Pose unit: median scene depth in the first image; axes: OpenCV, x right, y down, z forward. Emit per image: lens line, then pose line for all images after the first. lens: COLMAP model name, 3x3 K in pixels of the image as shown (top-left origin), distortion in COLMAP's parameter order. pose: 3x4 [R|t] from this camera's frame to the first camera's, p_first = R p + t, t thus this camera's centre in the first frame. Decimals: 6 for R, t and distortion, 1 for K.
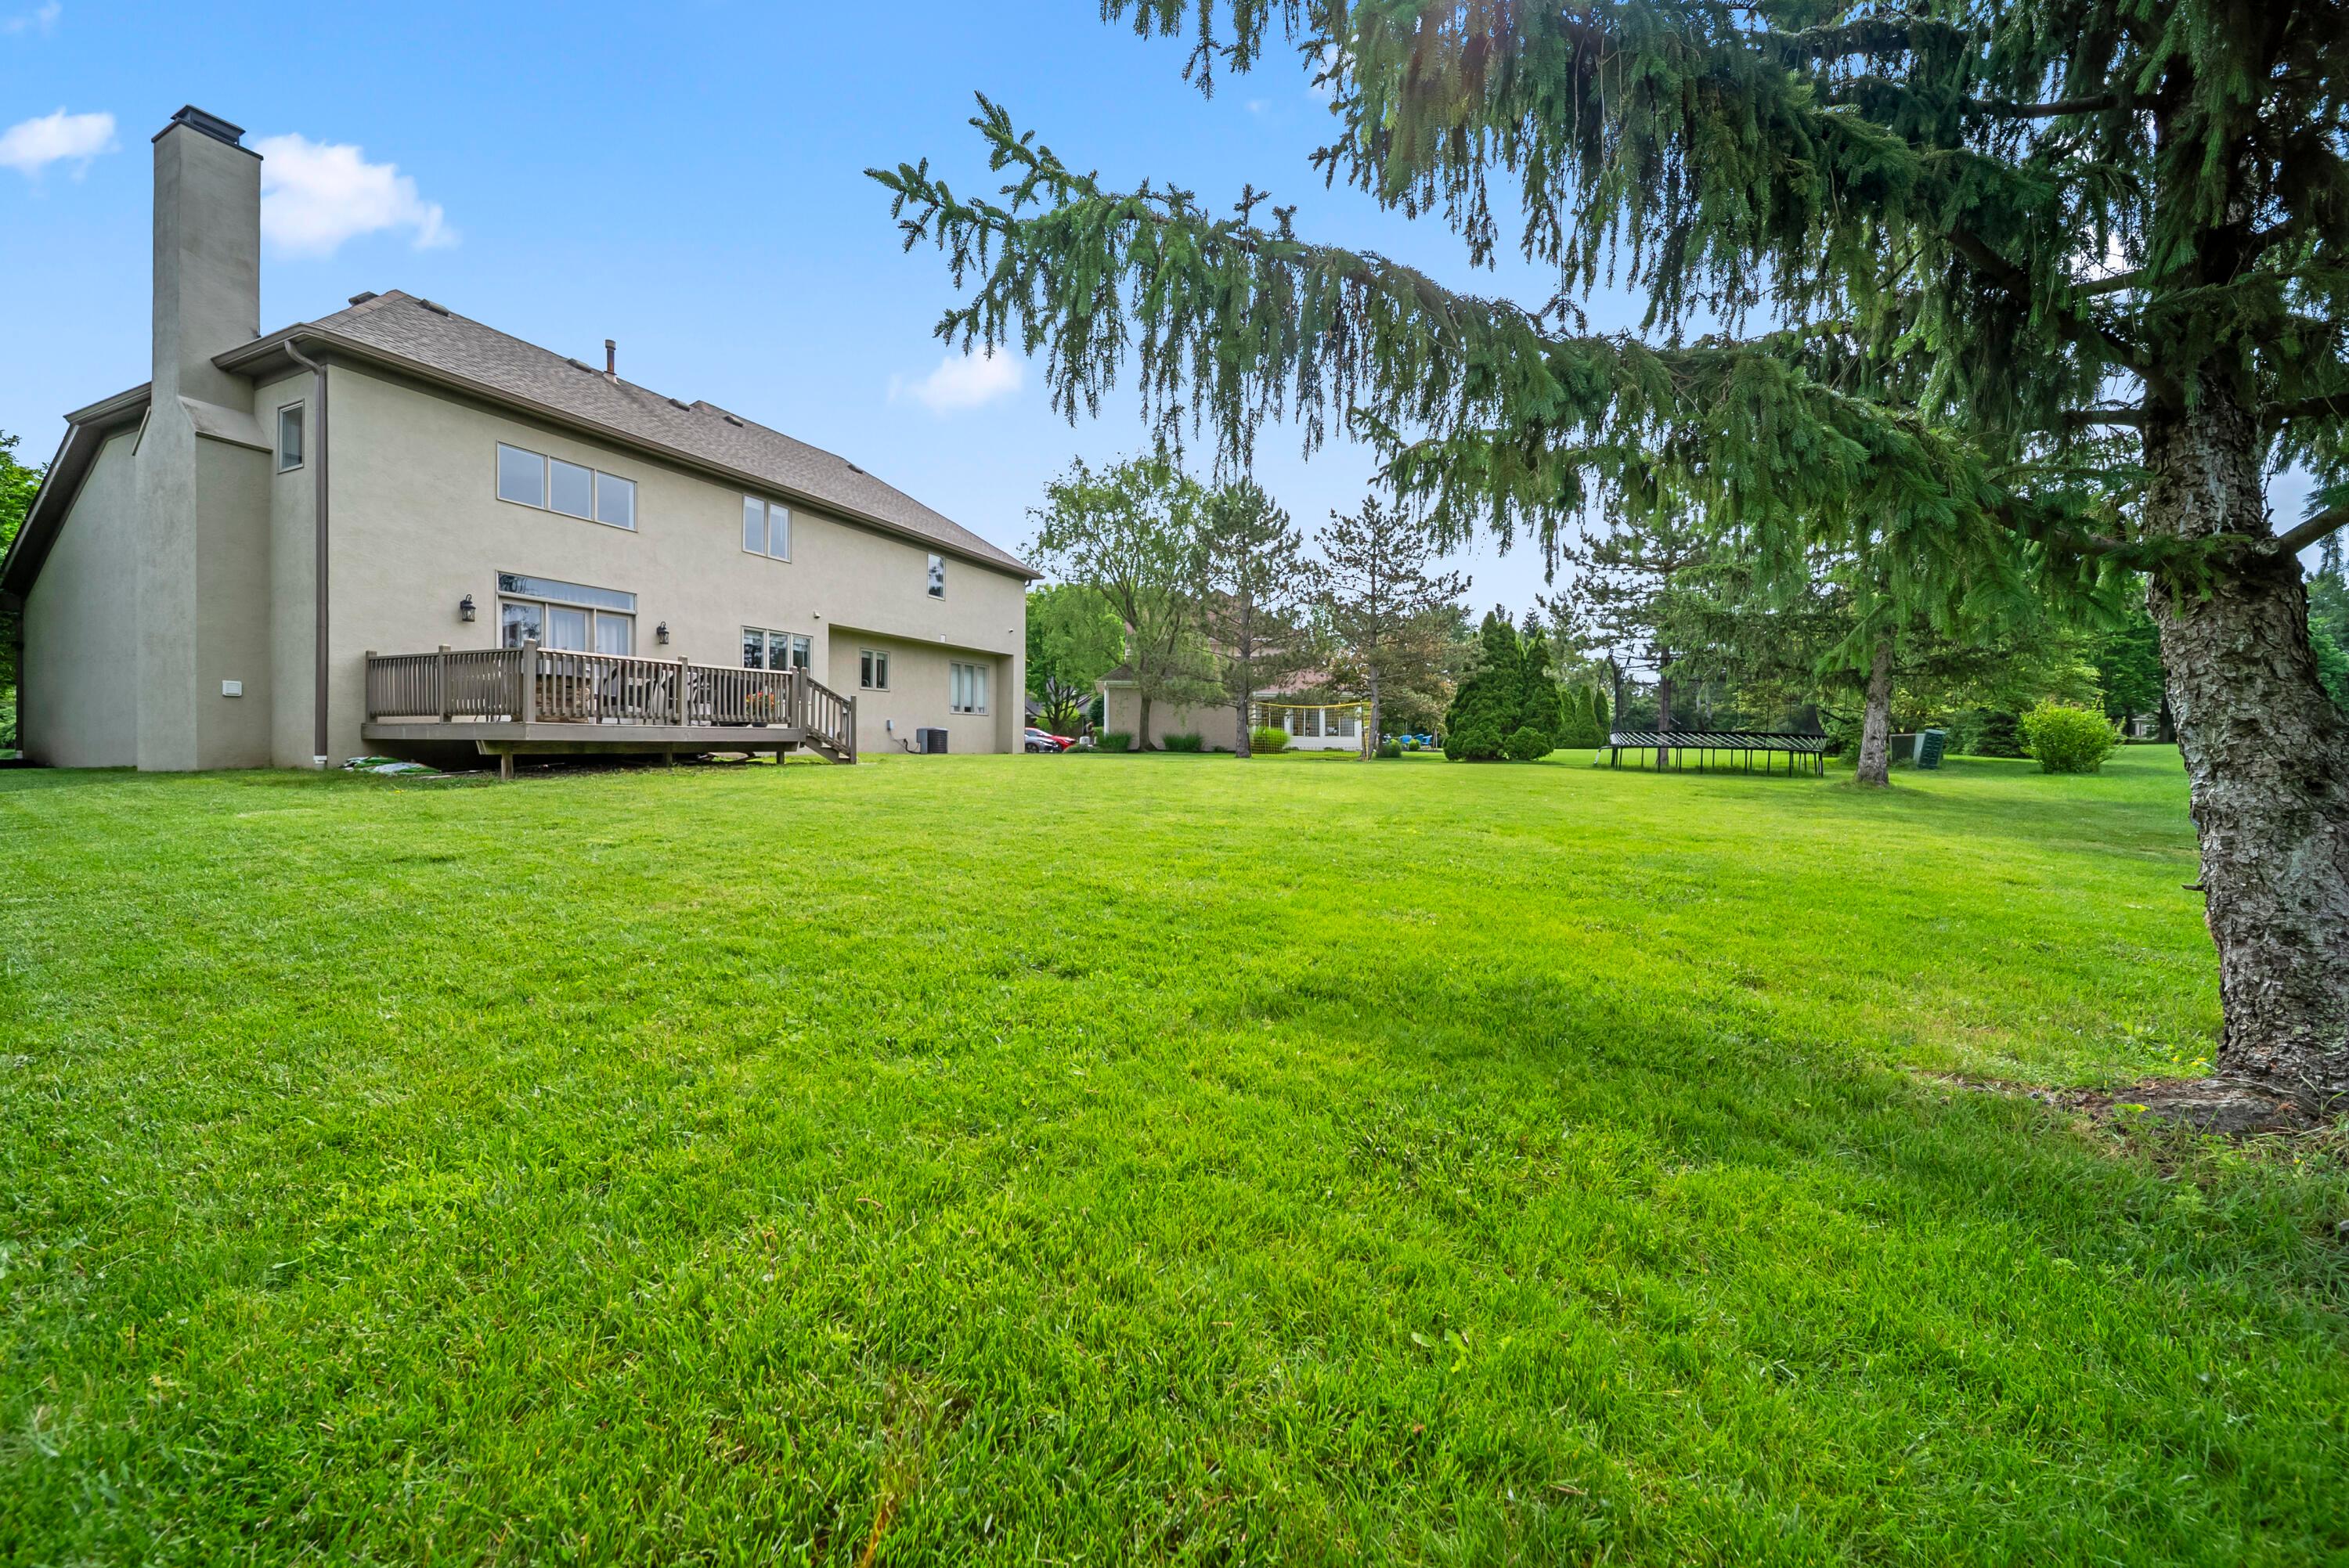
lens RADIAL K [[841.8, 0, 1177.6], [0, 841.8, 765.8], [0, 0, 1]] dist [-0.002465, -0.000219]
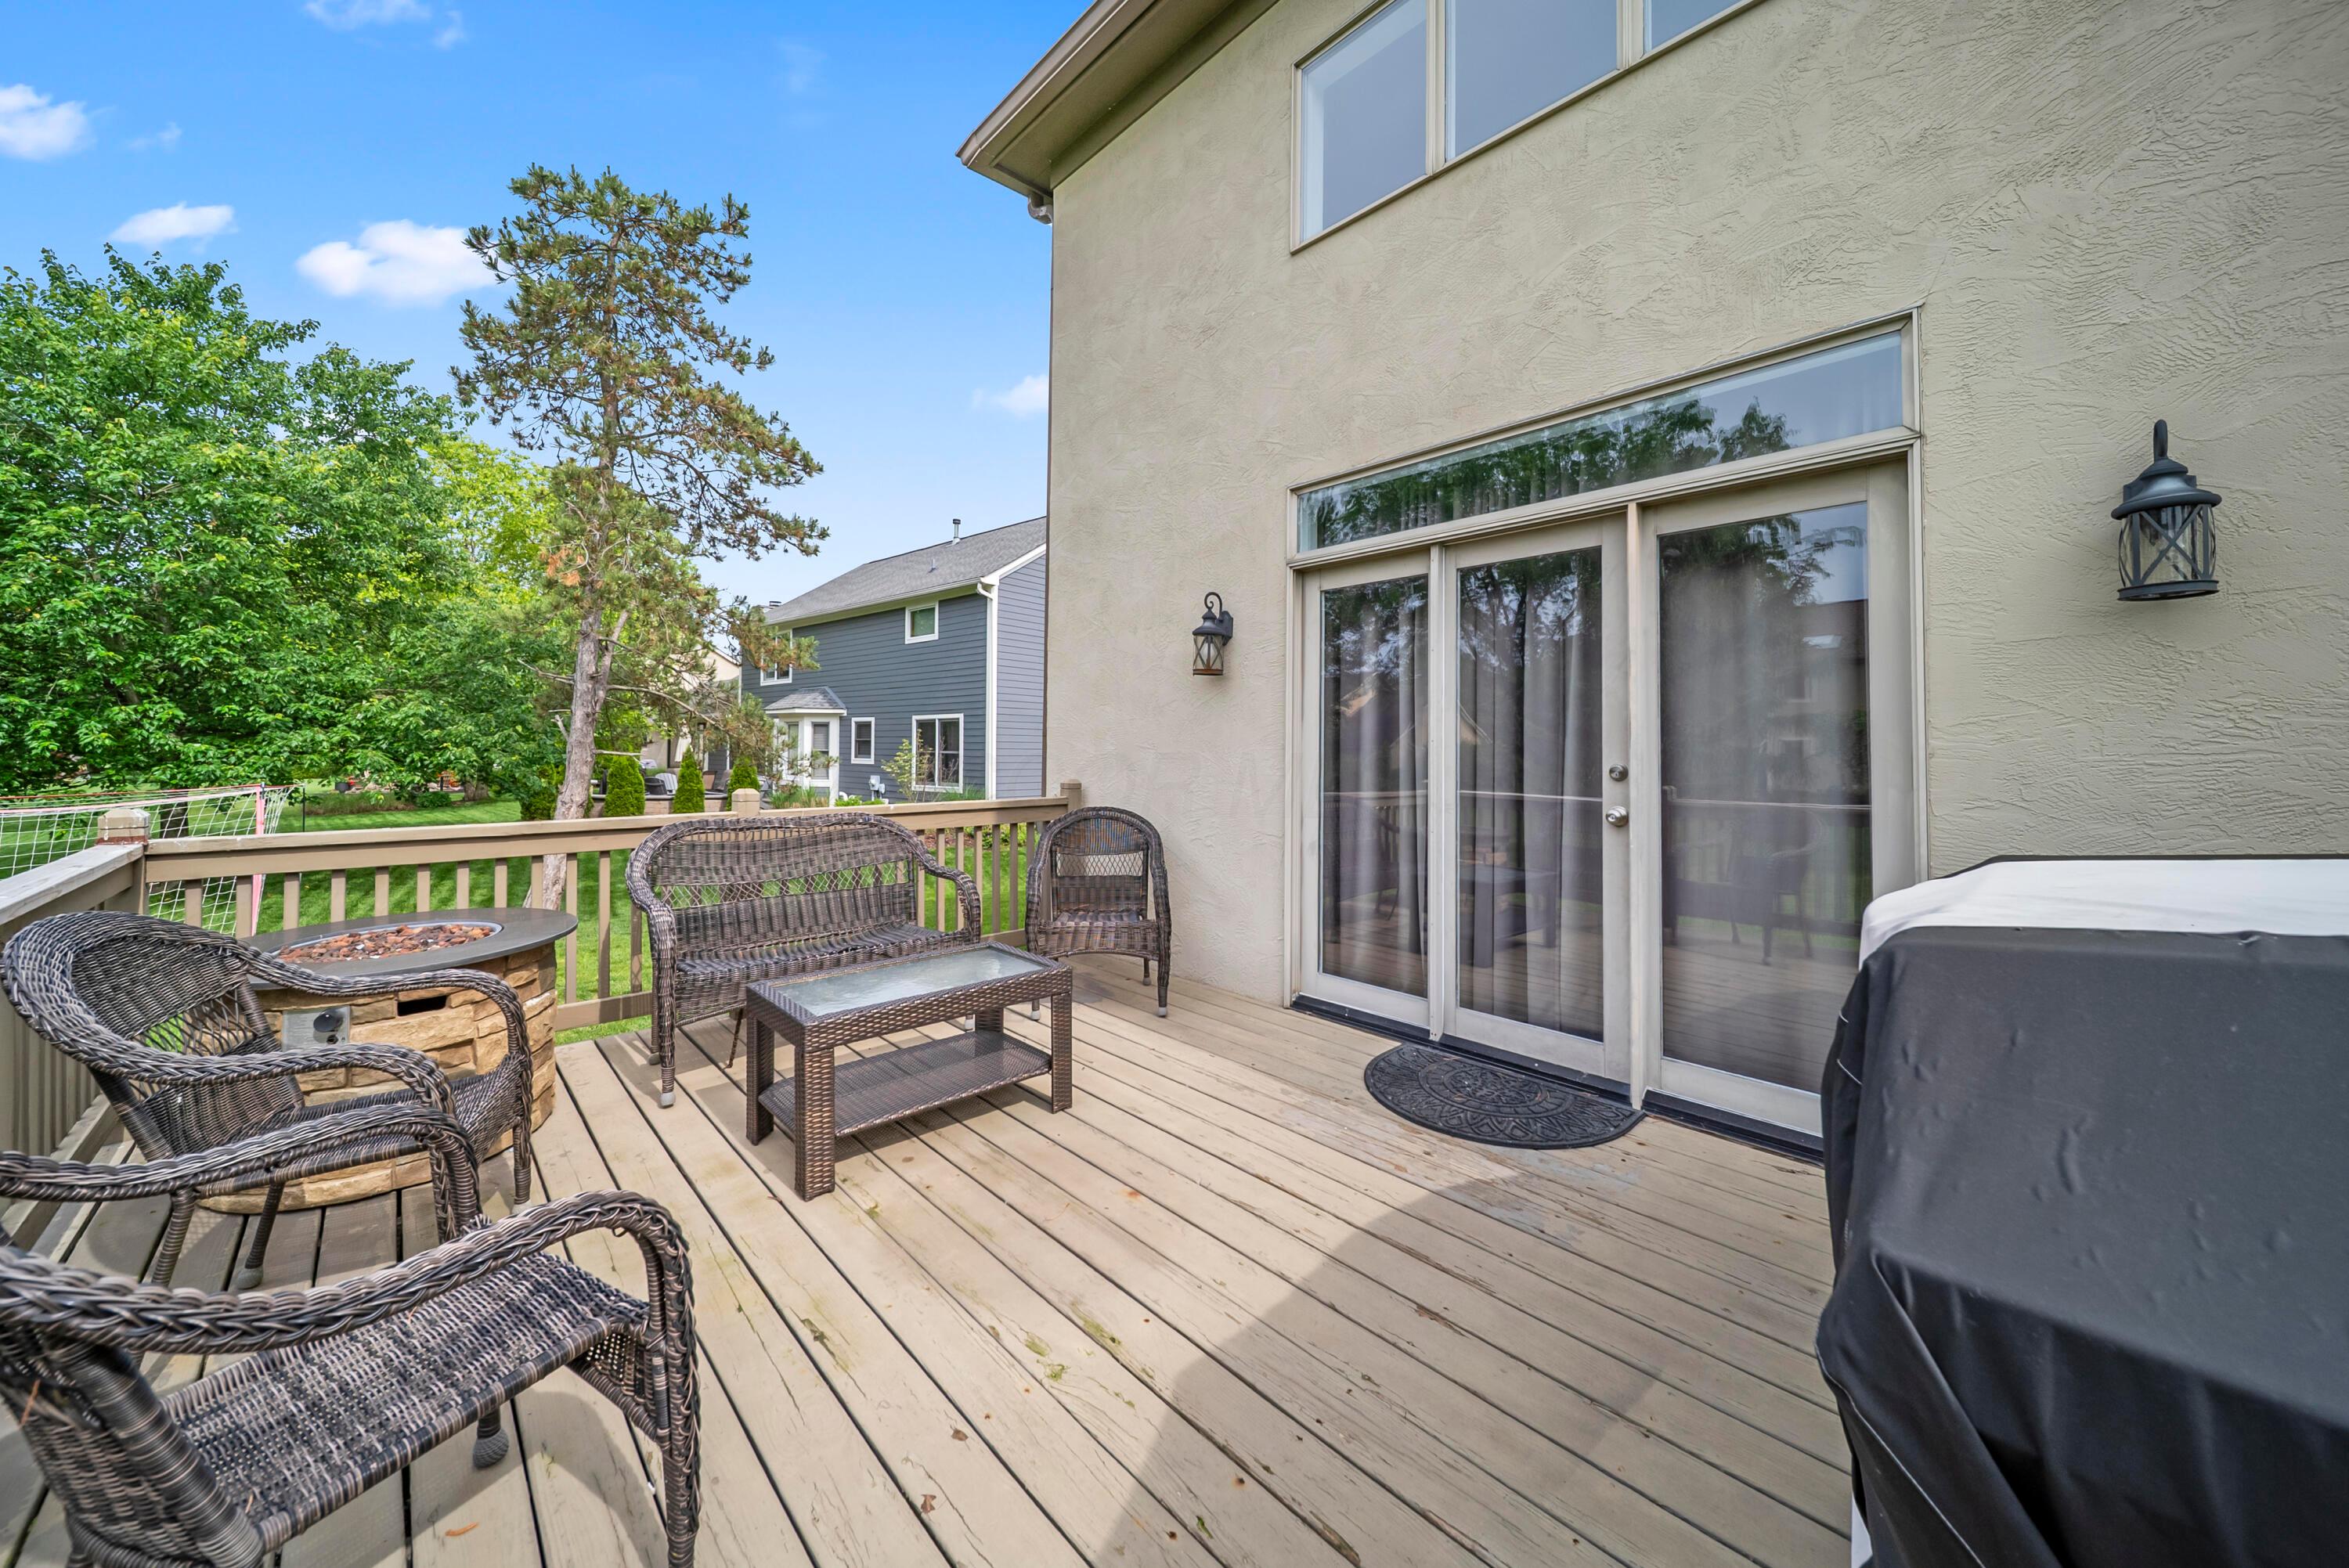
lens RADIAL K [[858.2, 0, 1176.2], [0, 858.2, 732.1], [0, 0, 1]] dist [-0.000644, -0.000070]
pose [[-0.405071, -0.021242, -0.914038, -0.439582], [-0.028135, 0.999546, -0.010761, -0.119425], [0.913852, 0.021358, -0.405485, 0.916723]]
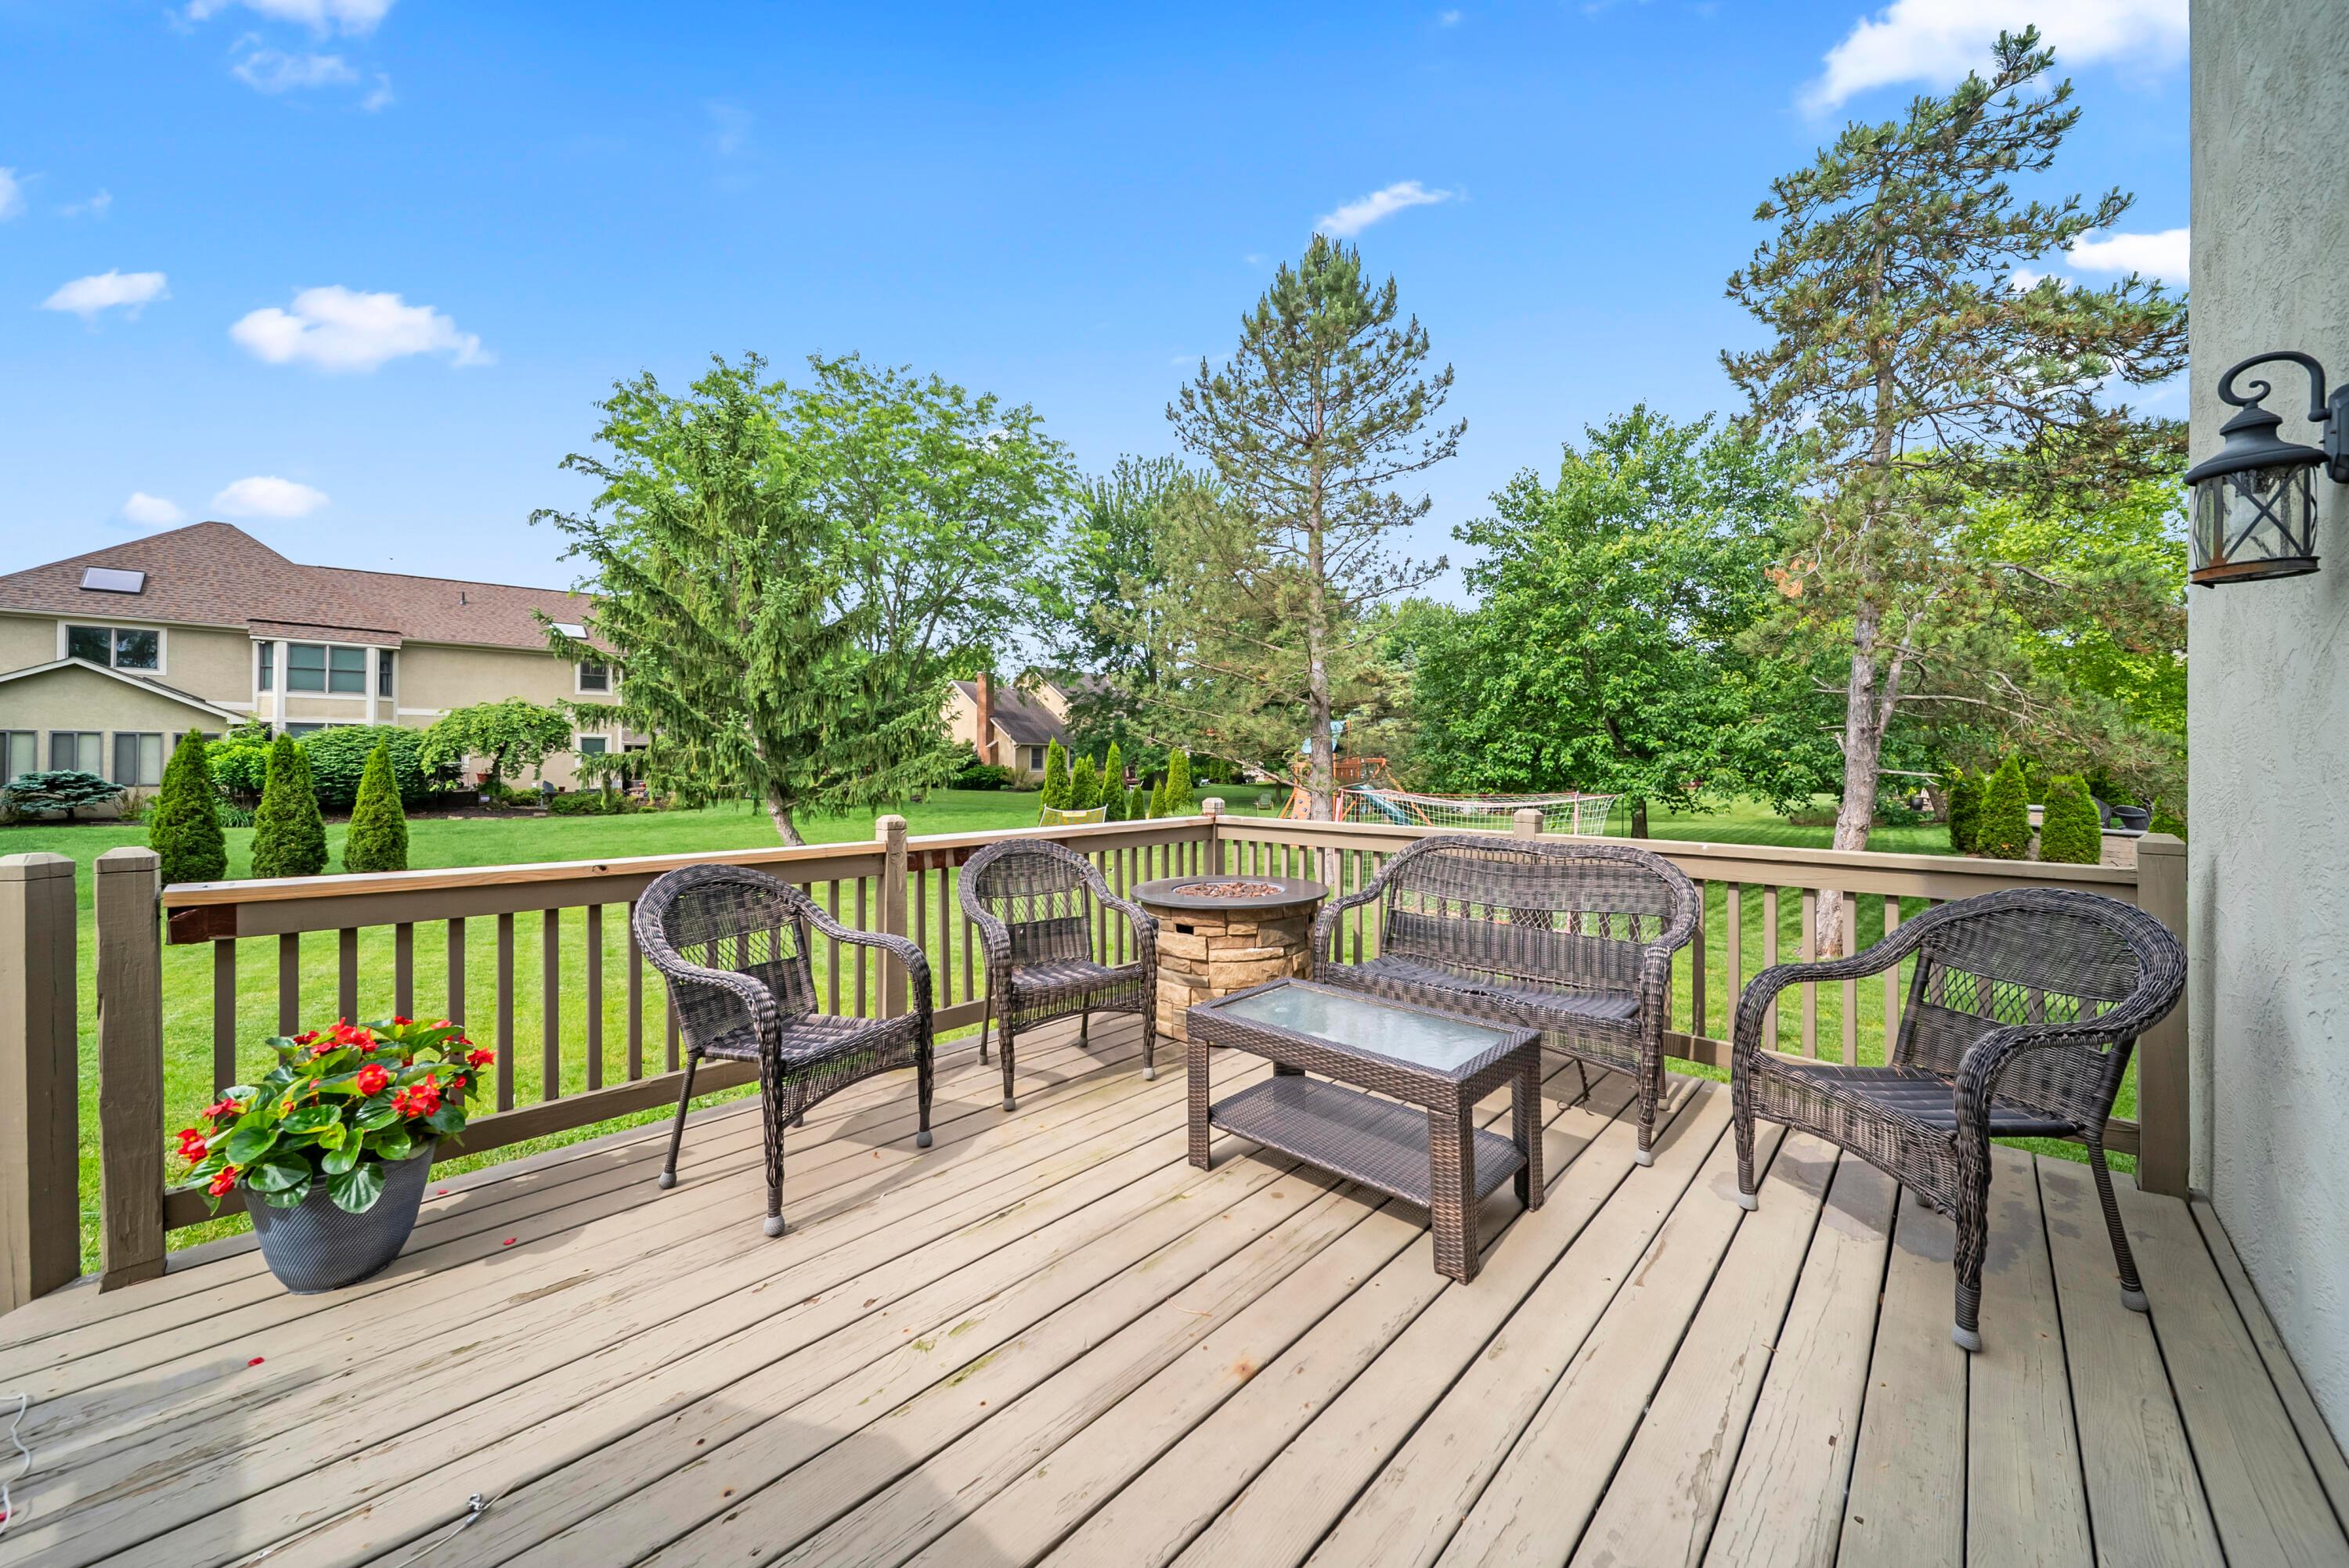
lens RADIAL K [[841.8, 0, 1177.6], [0, 841.8, 765.8], [0, 0, 1]] dist [-0.002465, -0.000219]
pose [[-0.941129, -0.008200, 0.337948, -0.599727], [0.002167, 0.999539, 0.030287, -0.121443], [-0.338041, 0.029236, -0.940677, 0.953106]]
